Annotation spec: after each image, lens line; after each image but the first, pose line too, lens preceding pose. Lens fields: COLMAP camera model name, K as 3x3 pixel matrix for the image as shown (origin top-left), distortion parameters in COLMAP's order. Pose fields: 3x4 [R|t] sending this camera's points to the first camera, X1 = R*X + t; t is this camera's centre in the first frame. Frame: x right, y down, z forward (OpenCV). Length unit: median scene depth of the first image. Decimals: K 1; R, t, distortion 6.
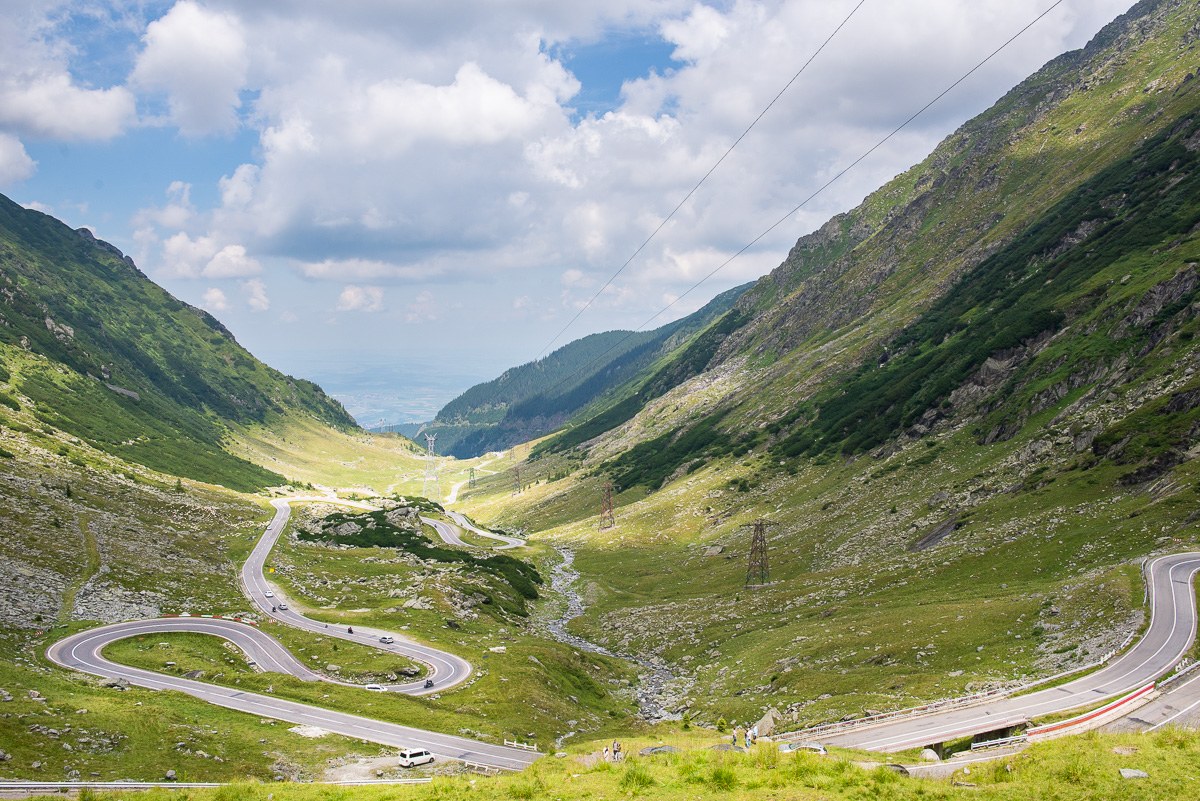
lens RADIAL K [[1049.4, 0, 601.0], [0, 1049.4, 398.9], [0, 0, 1]] dist [-0.043043, 0.013567]
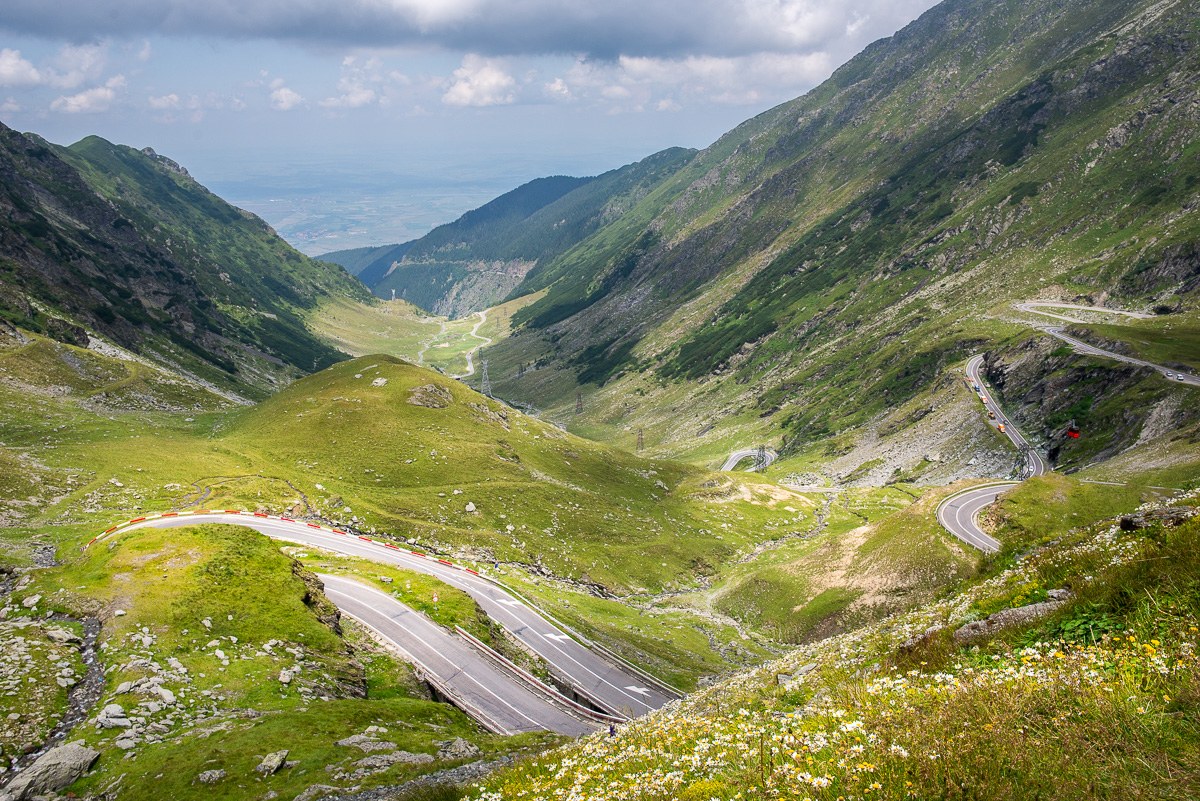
lens RADIAL K [[1049.4, 0, 600.0], [0, 1049.4, 401.4], [0, 0, 1]] dist [-0.043043, 0.013567]
pose [[0.998019, -0.029785, 0.055415, -0.066477], [0.018018, 0.979255, 0.201827, -0.316177], [-0.060277, -0.200429, 0.977852, -1.041909]]
